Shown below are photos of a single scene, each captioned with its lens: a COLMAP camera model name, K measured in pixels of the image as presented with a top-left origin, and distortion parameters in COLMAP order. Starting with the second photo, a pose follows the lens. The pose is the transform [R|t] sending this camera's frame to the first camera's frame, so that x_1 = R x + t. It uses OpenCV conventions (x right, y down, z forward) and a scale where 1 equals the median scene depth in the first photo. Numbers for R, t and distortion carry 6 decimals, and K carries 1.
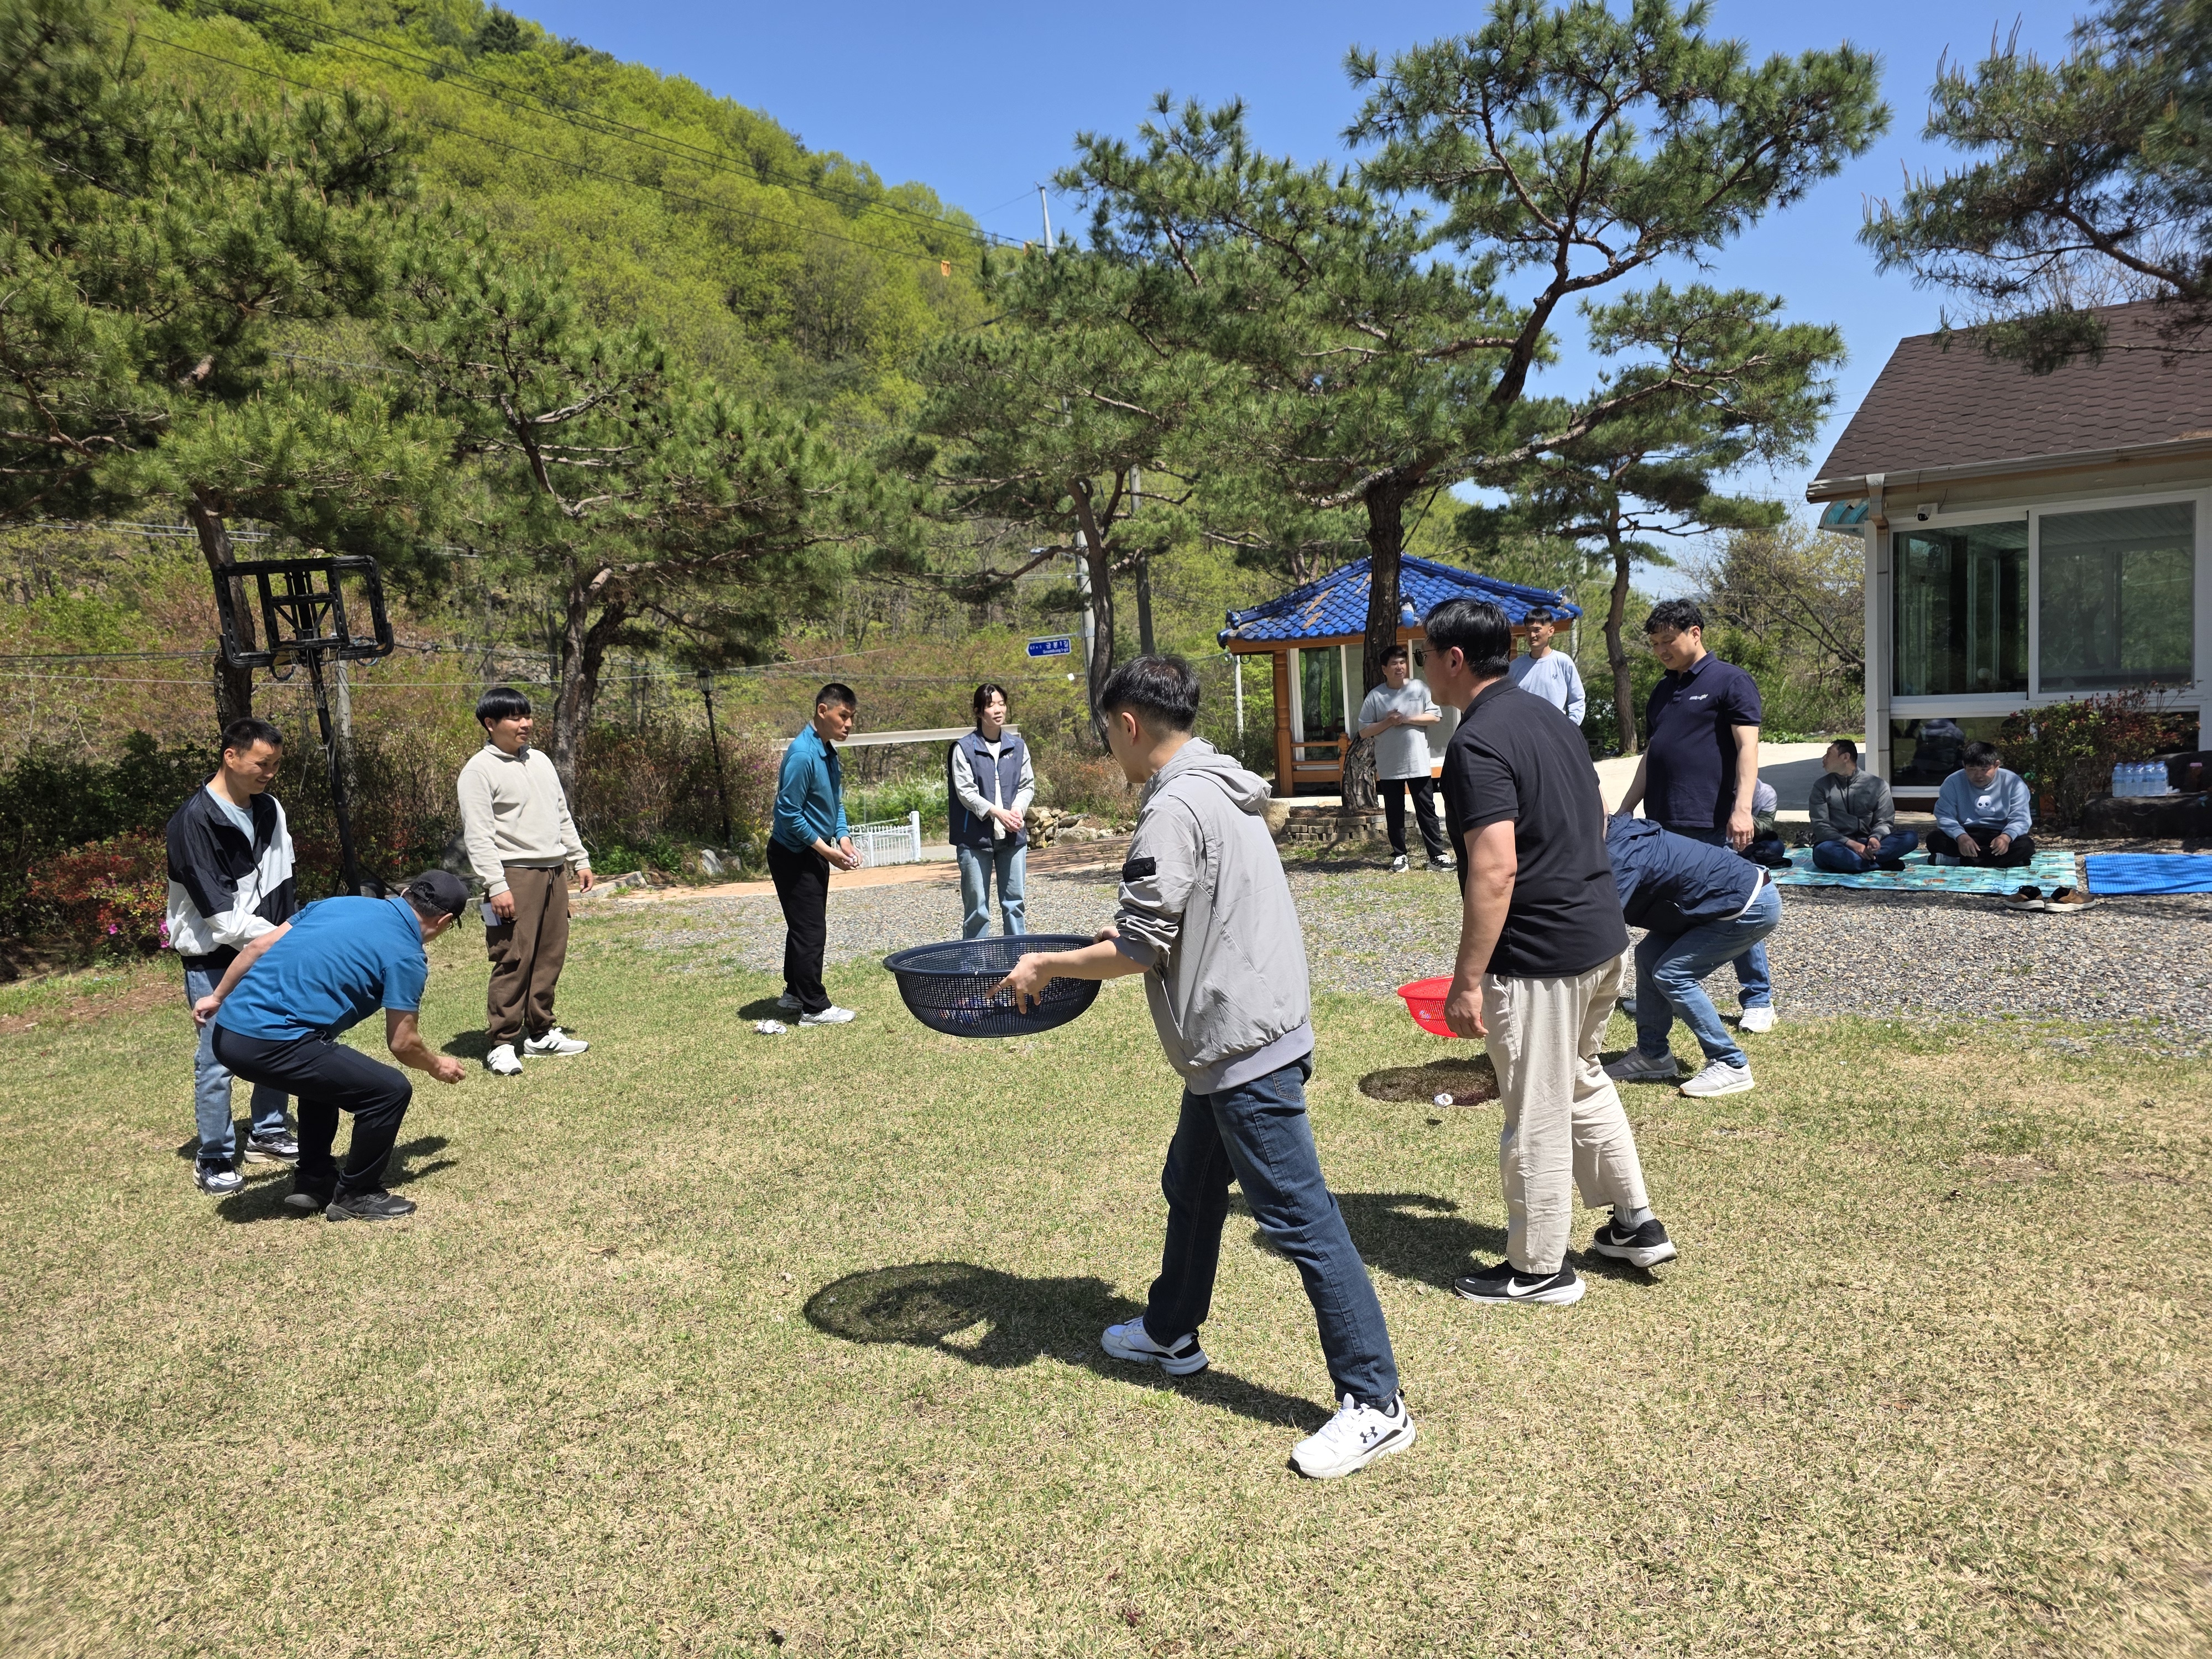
lens RADIAL K [[1476.6, 0, 1102.0], [0, 1476.6, 797.9], [0, 0, 1]] dist [0.074814, -0.075089]
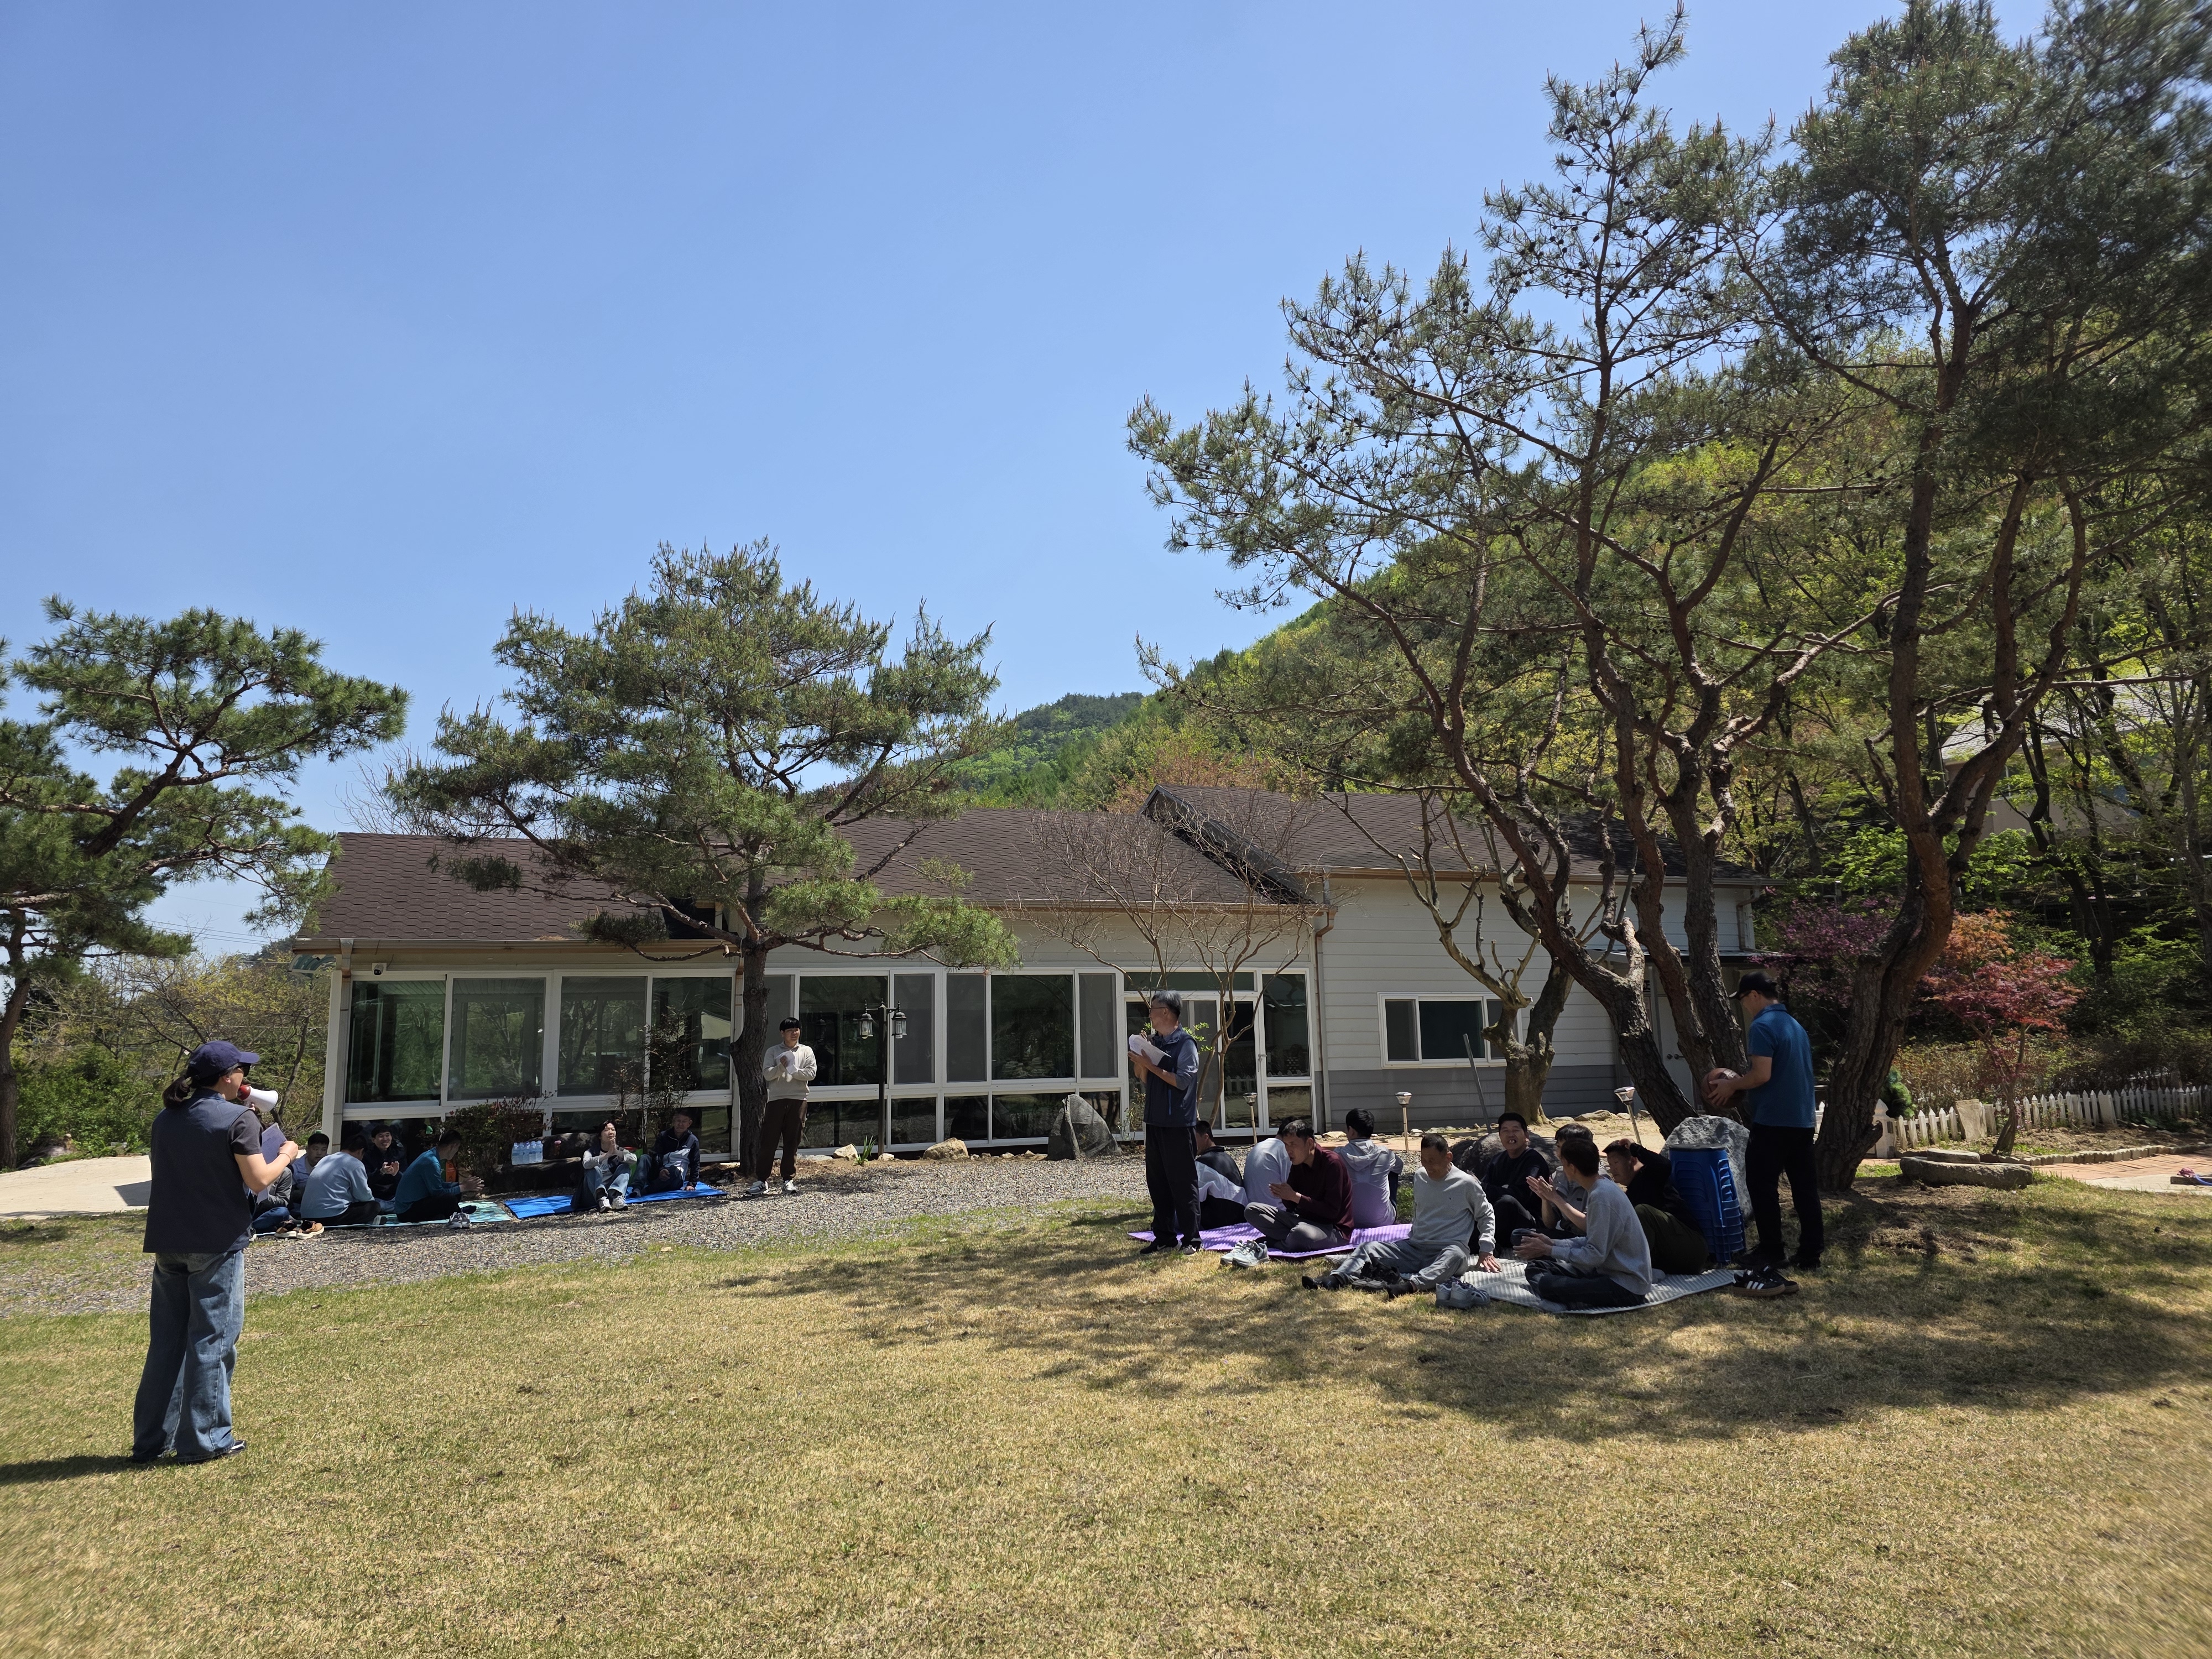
lens RADIAL K [[1445.6, 0, 1116.7], [0, 1445.6, 789.9], [0, 0, 1]] dist [0.073955, -0.067965]
pose [[0.499907, 0.190149, 0.844947, -0.351539], [0.057660, 0.966129, -0.251535, 0.038463], [-0.864158, 0.174463, 0.472011, -0.321514]]
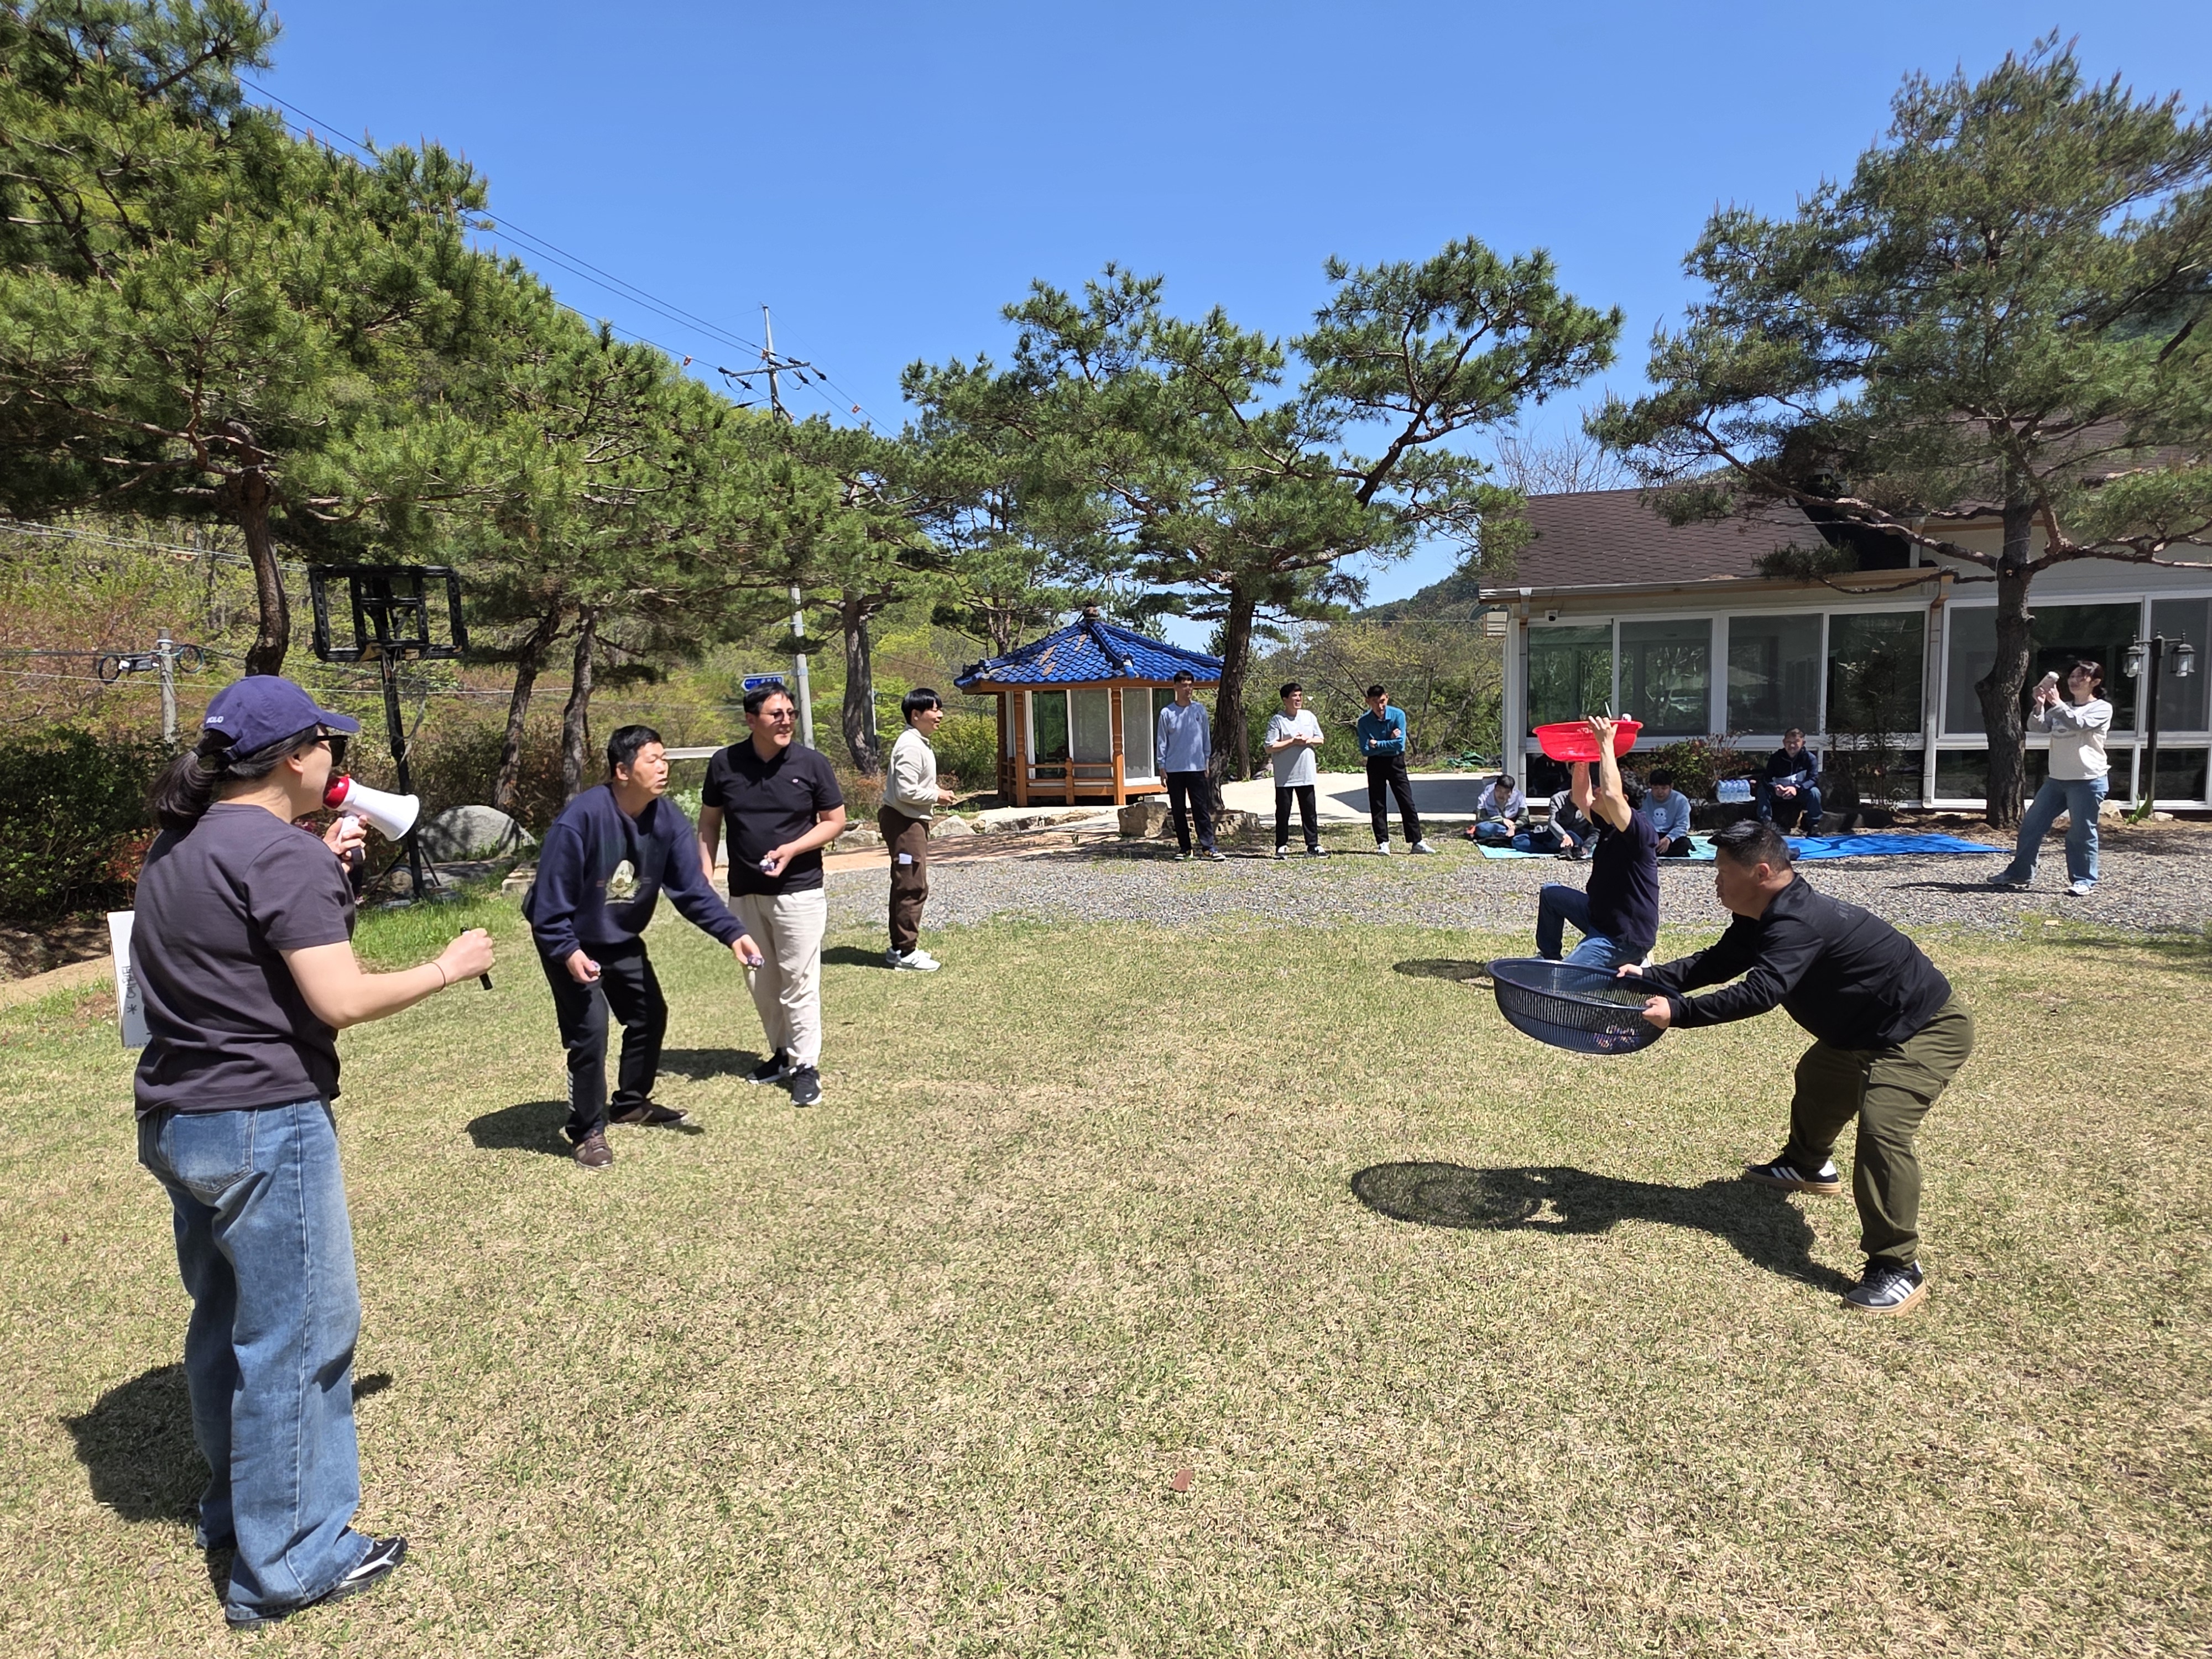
lens RADIAL K [[1171.3, 0, 1093.5], [0, 1171.3, 741.3], [0, 0, 1]] dist [-0.052427, 0.000392]
pose [[0.945123, 0.024323, 0.325808, -0.307190], [-0.004515, 0.998102, -0.061416, 0.010080], [-0.326683, 0.056574, 0.943439, 0.073699]]
